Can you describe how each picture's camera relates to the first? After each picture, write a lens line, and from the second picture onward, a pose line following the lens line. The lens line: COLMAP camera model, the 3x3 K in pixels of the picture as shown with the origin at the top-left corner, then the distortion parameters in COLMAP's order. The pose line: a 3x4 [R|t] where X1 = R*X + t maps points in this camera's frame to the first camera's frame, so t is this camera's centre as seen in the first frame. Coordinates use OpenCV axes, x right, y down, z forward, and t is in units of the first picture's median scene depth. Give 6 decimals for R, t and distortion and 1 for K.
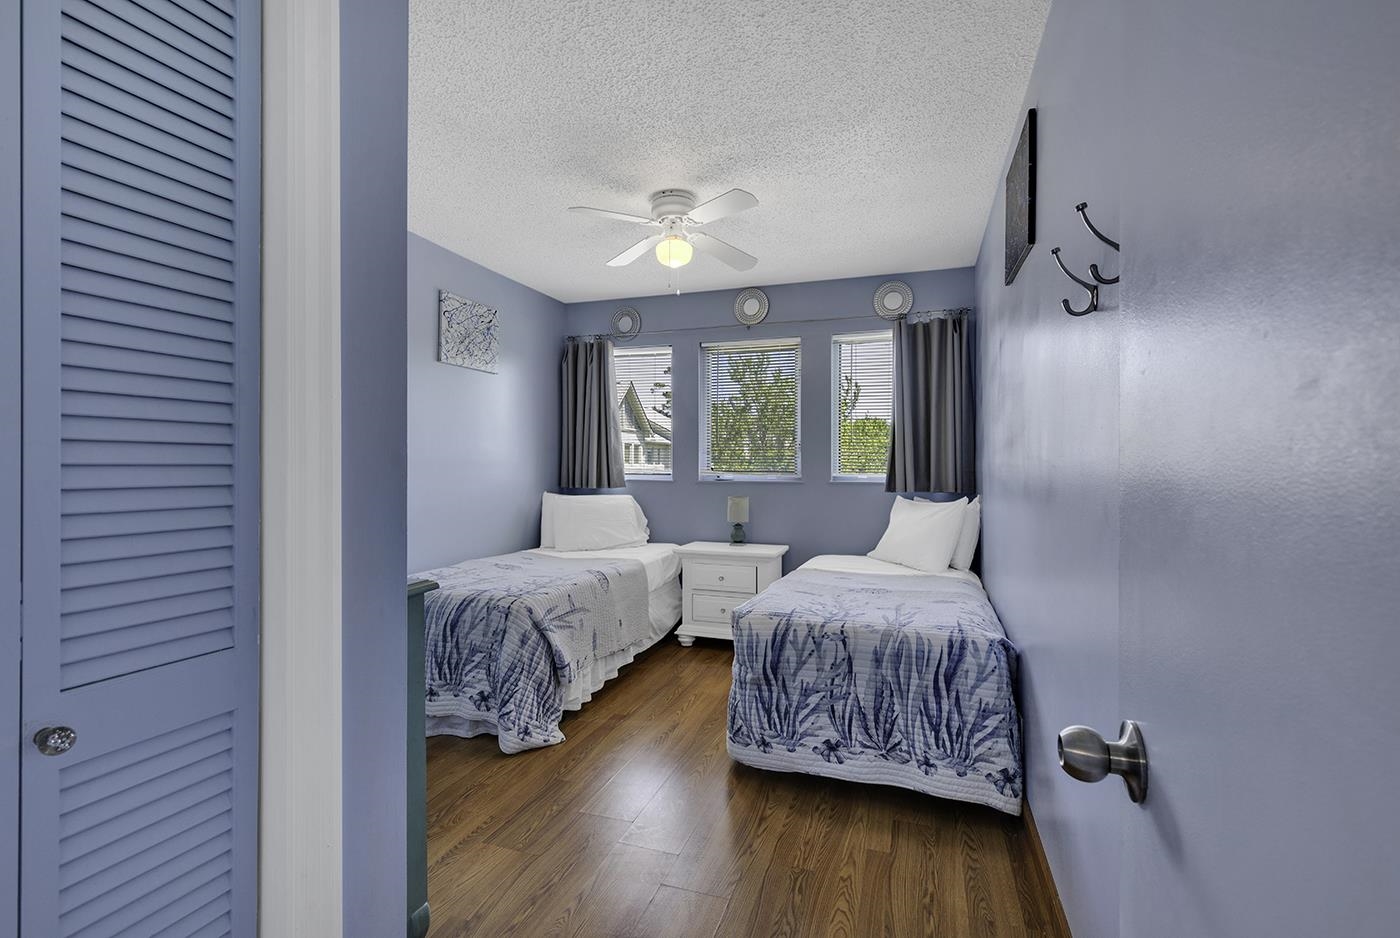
lens RADIAL K [[630.1, 0, 707.1], [0, 630.1, 461.4], [0, 0, 1]] dist [0.002826, -0.000121]
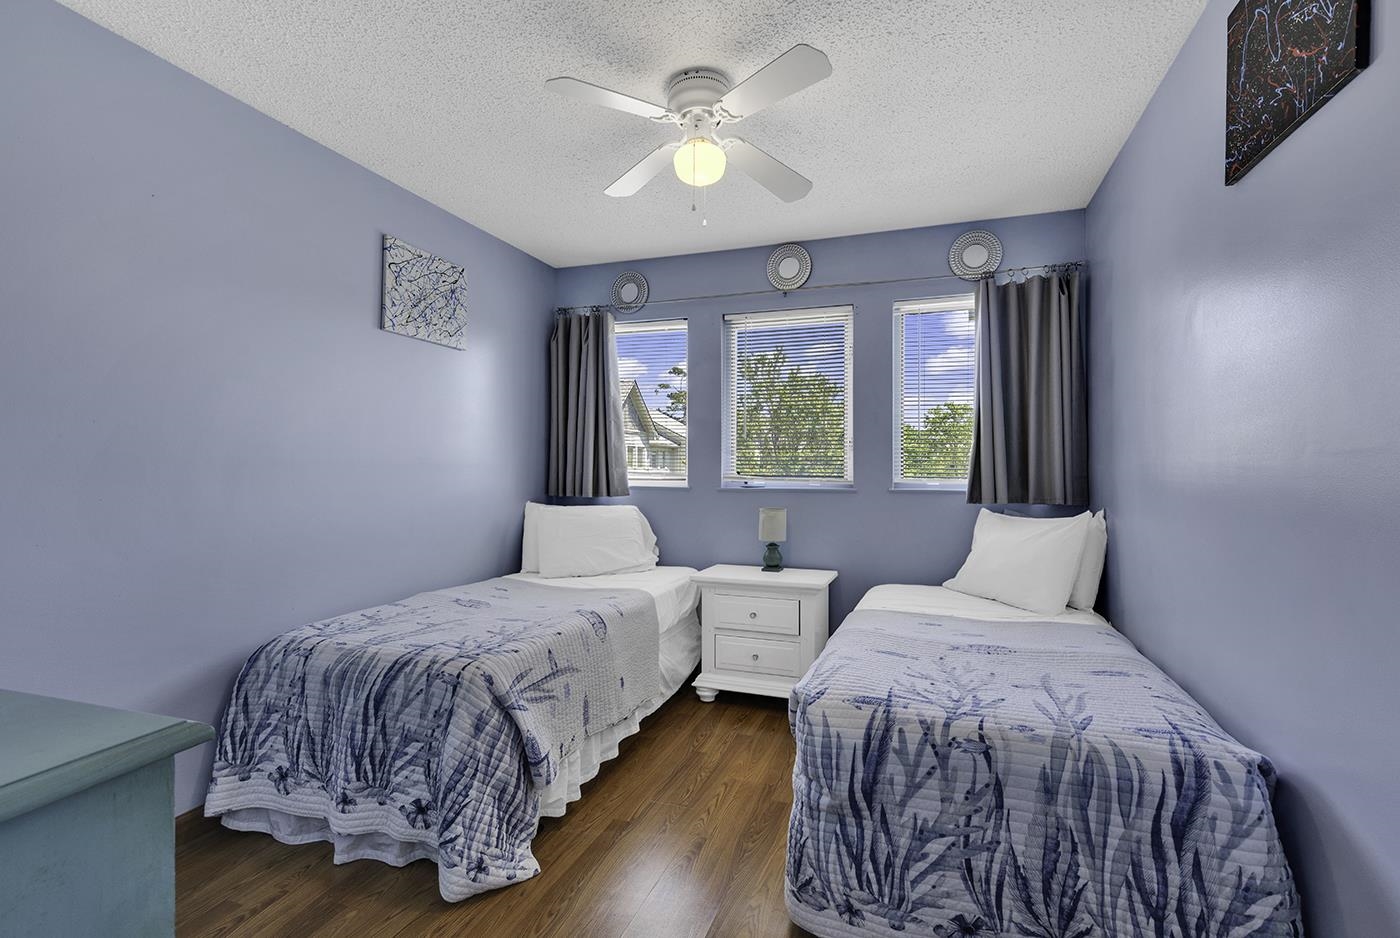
lens RADIAL K [[630.1, 0, 707.1], [0, 630.1, 461.4], [0, 0, 1]] dist [0.002826, -0.000121]
pose [[0.999990, 0.001257, -0.004331, -0.043513], [-0.001291, 0.999969, -0.007802, 0.005330], [0.004321, 0.007808, 0.999960, 0.322049]]
